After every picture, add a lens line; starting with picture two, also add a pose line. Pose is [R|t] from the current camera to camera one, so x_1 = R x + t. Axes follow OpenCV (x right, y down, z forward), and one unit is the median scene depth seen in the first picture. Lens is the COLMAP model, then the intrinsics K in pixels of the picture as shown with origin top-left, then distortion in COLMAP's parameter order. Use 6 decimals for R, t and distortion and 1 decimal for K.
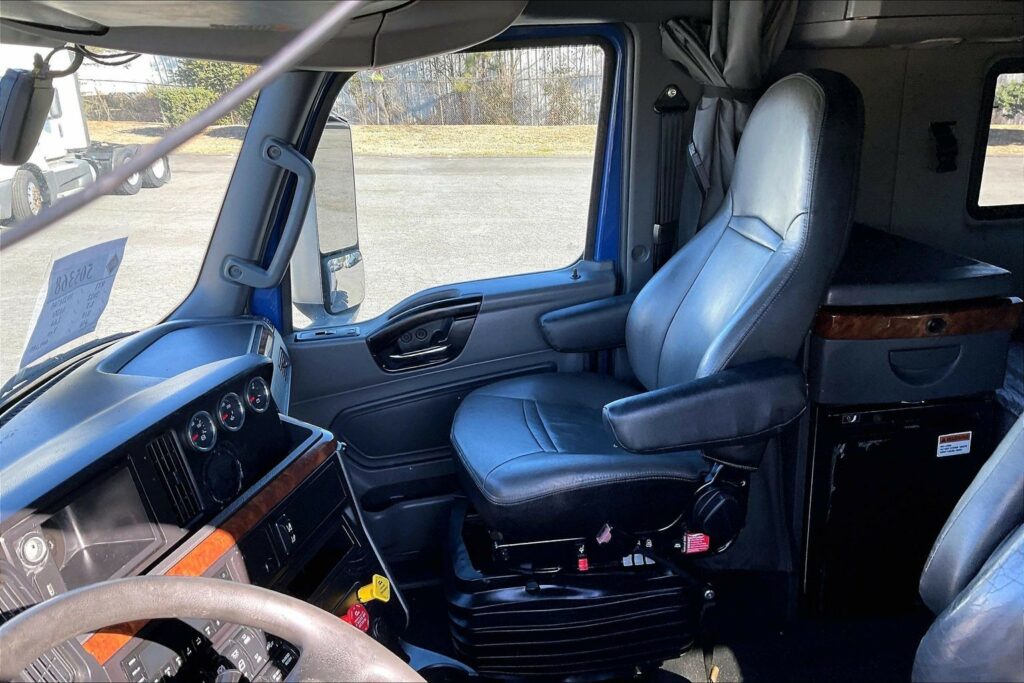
lens RADIAL K [[840.6, 0, 504.7], [0, 840.6, 342.4], [0, 0, 1]] dist [0.097829, -0.154322]
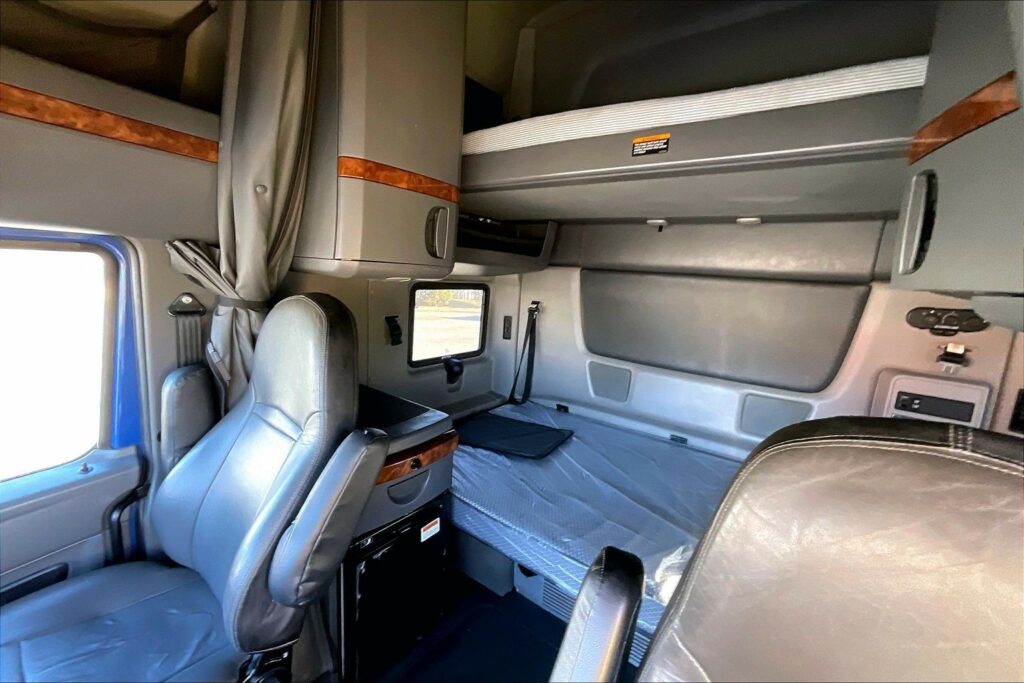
lens RADIAL K [[422.6, 0, 517.6], [0, 422.6, 340.0], [0, 0, 1]] dist [0.000372, -0.001031]
pose [[0.699512, -0.037033, 0.713661, 0.103223], [0.138781, 0.986683, -0.084830, -0.134111], [-0.701015, 0.158382, 0.695336, 0.303692]]
